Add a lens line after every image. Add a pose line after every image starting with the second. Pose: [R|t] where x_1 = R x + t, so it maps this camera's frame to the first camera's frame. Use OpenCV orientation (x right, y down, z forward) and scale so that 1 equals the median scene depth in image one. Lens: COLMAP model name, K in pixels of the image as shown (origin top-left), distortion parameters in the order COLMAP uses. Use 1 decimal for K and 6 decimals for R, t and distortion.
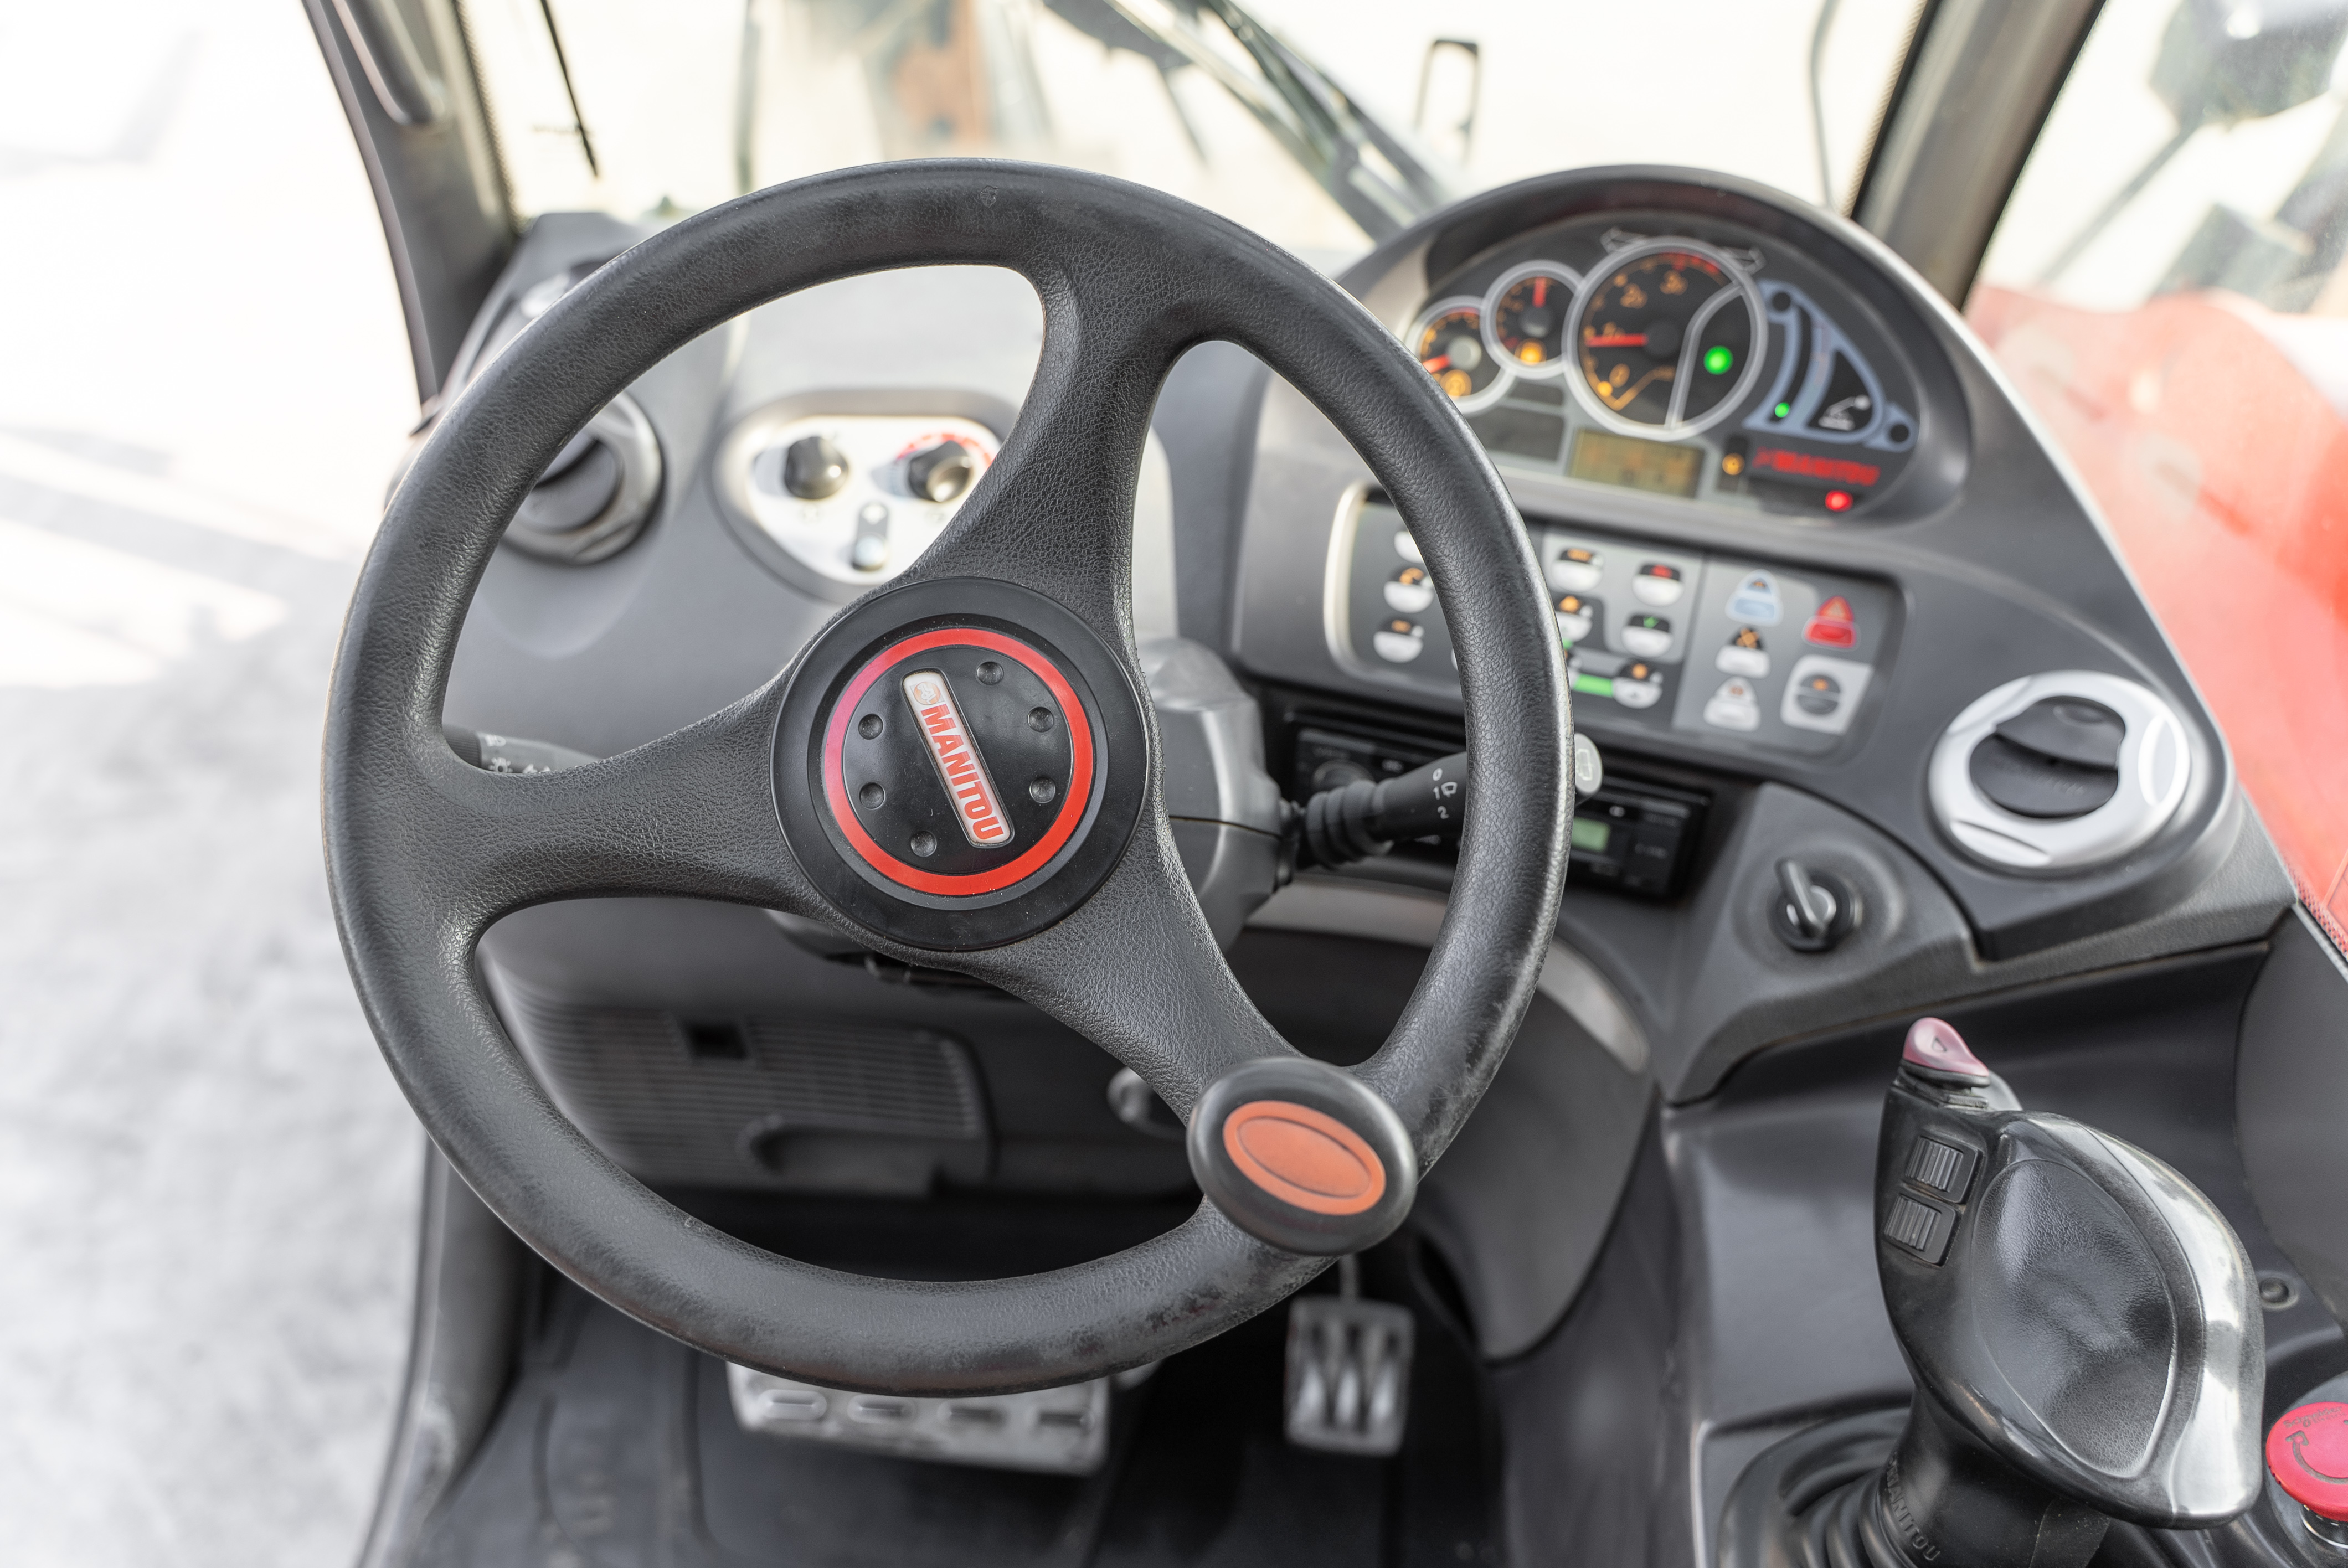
lens RADIAL K [[1919.7, 0, 1161.4], [0, 1919.7, 769.3], [0, 0, 1]] dist [0.016316, -0.006821]
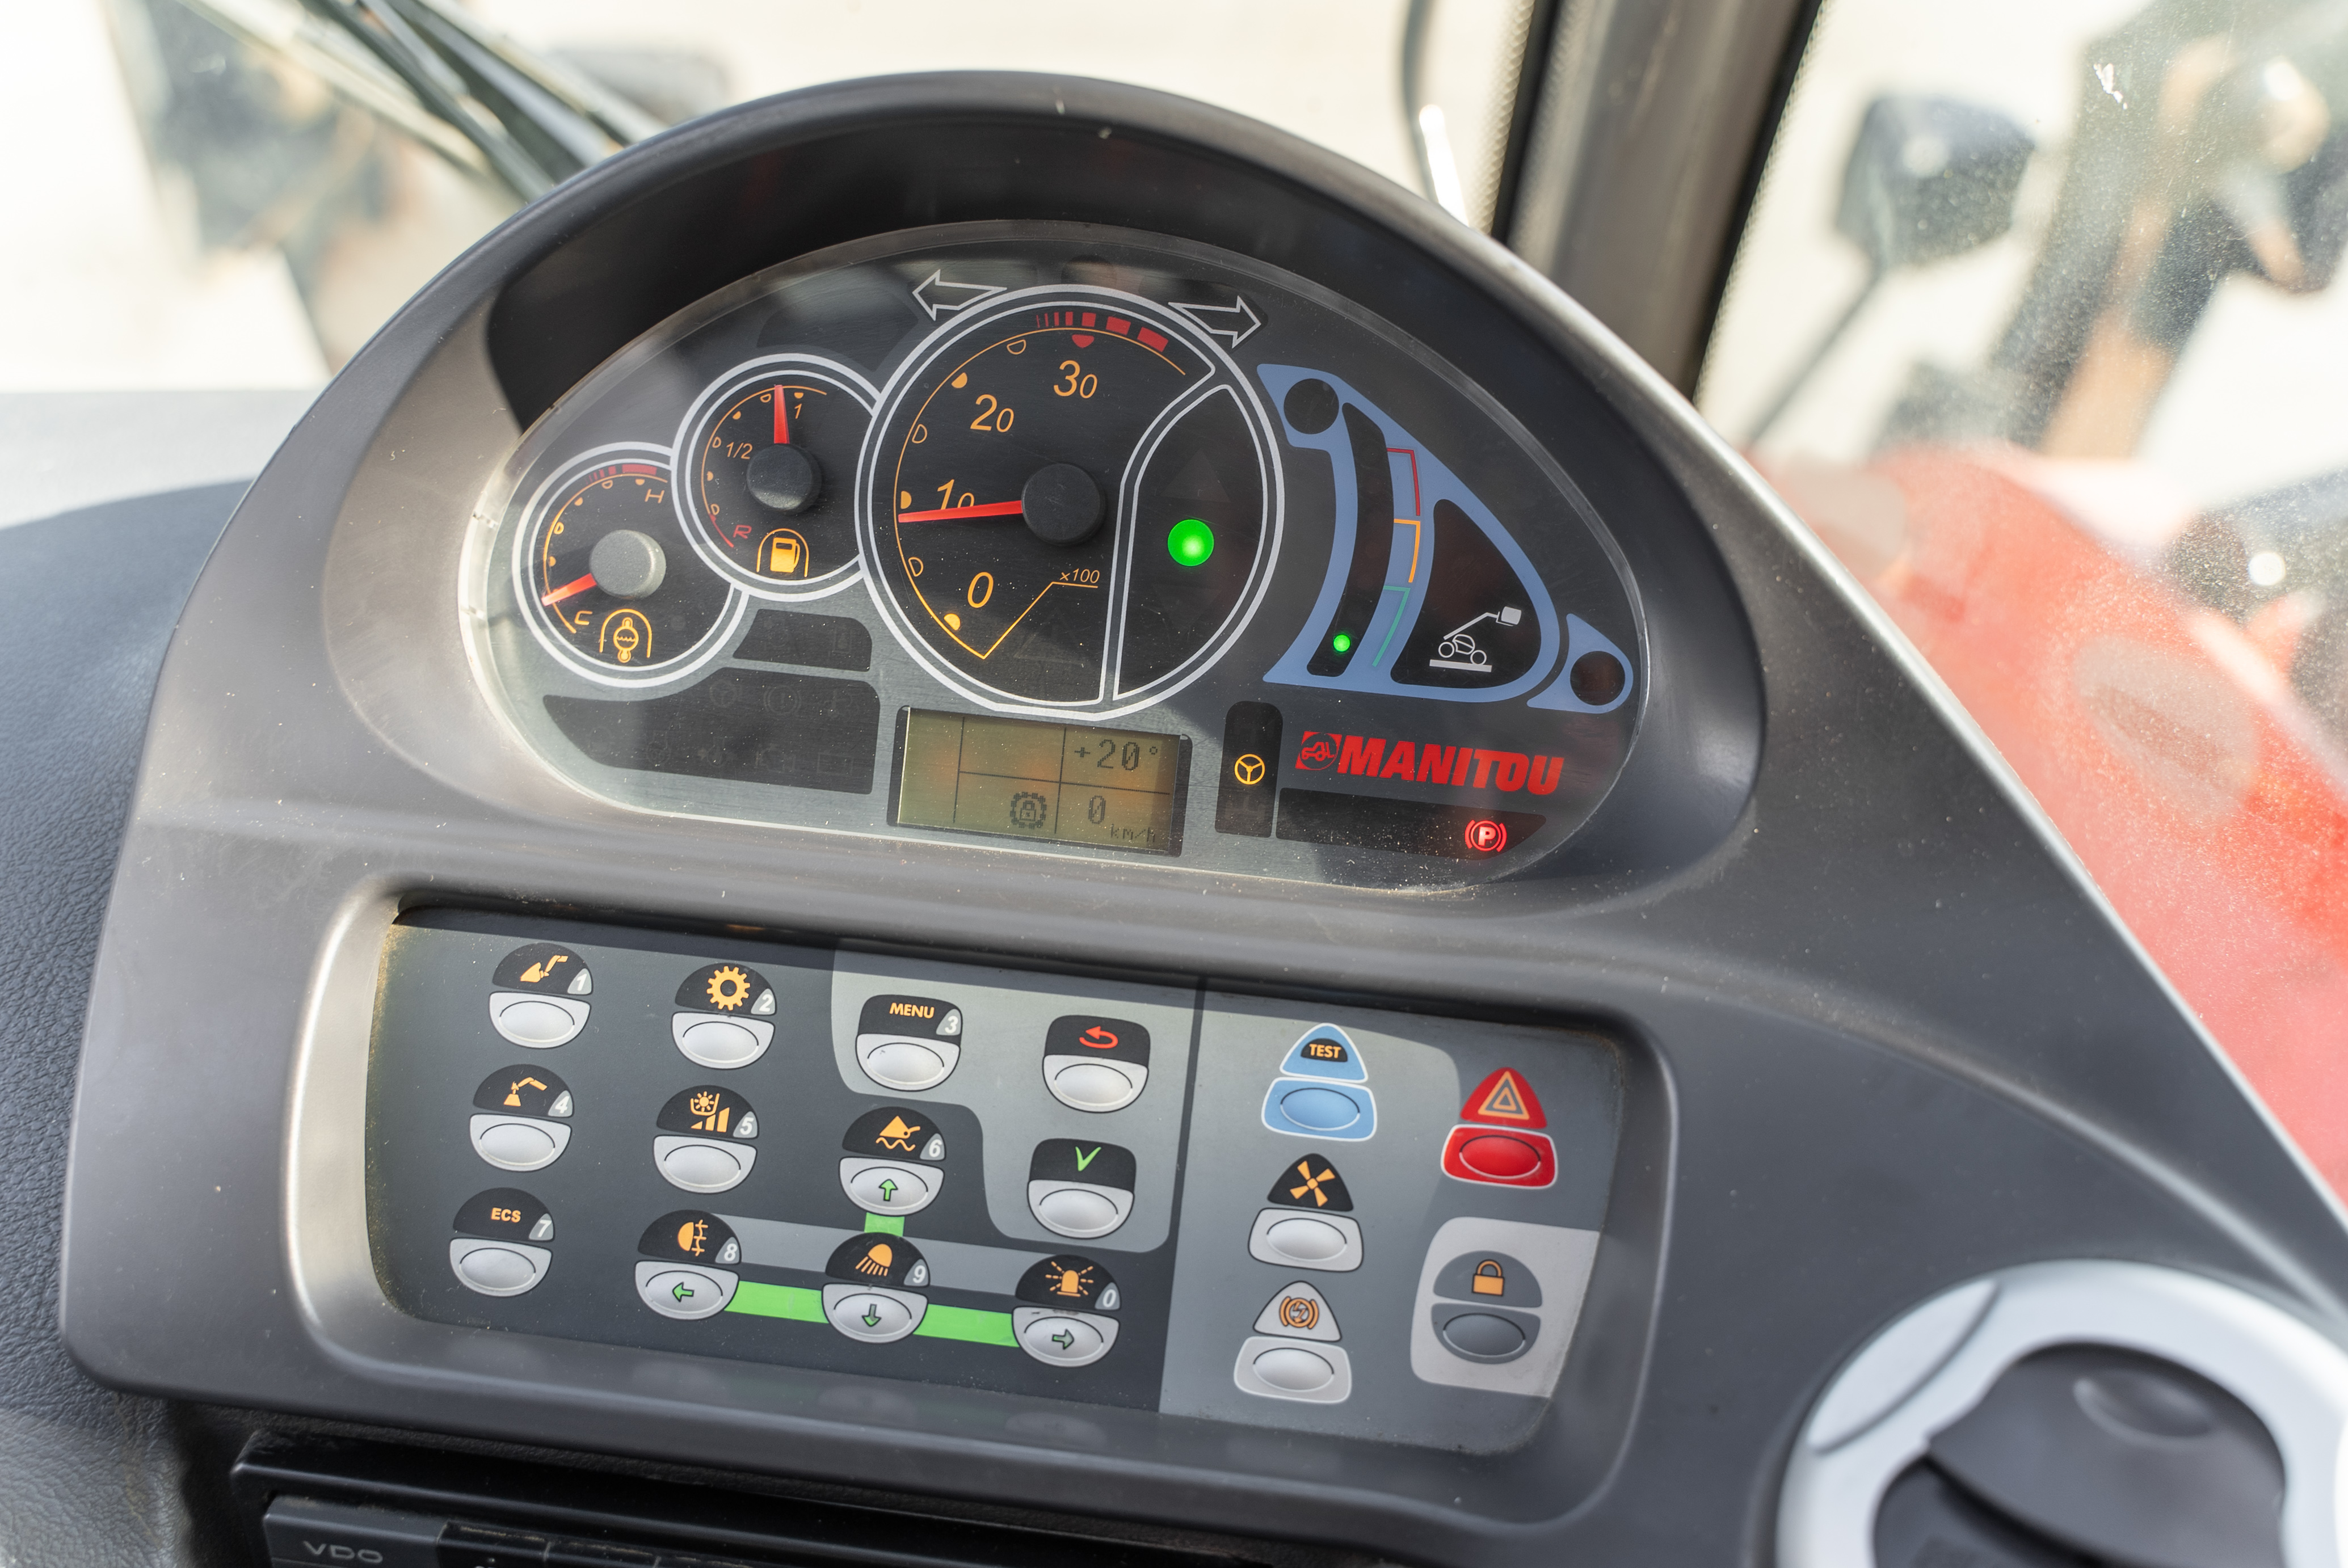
lens RADIAL K [[1919.6, 0, 1183.2], [0, 1919.6, 794.9], [0, 0, 1]] dist [0.016316, -0.006821]
pose [[0.987275, -0.079274, 0.137856, 0.227003], [0.093331, 0.990733, -0.098680, -0.113869], [-0.128756, 0.110291, 0.985524, 0.582624]]
